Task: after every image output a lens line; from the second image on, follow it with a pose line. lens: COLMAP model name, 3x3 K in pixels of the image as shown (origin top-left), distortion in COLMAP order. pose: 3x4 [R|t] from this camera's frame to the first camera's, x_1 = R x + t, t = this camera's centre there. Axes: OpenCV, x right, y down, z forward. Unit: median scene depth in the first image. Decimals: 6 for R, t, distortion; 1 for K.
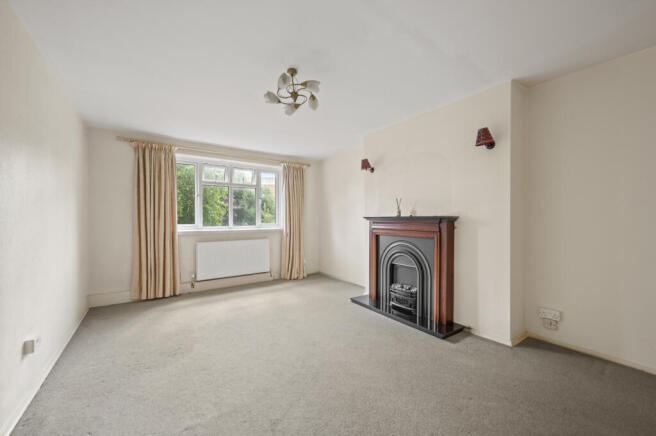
lens RADIAL K [[260.2, 0, 327.8], [0, 260.2, 215.5], [0, 0, 1]] dist [-0.001166, -0.000292]
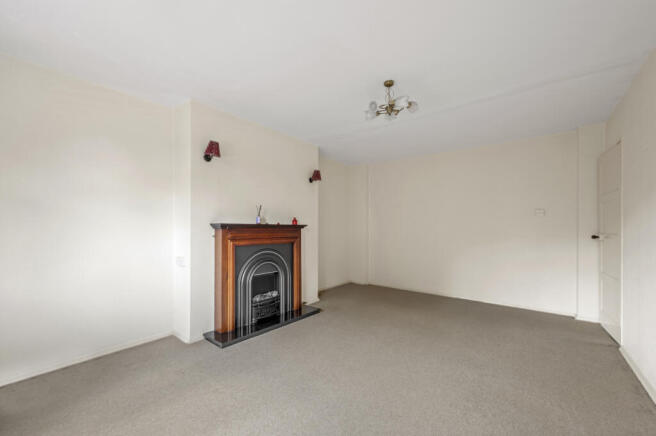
lens RADIAL K [[260.2, 0, 327.8], [0, 260.2, 215.5], [0, 0, 1]] dist [-0.001166, -0.000292]
pose [[-0.278537, 0.035324, 0.959776, -0.464570], [-0.014239, 0.999062, -0.040902, 0.004657], [-0.960320, -0.025059, -0.277773, 0.665594]]
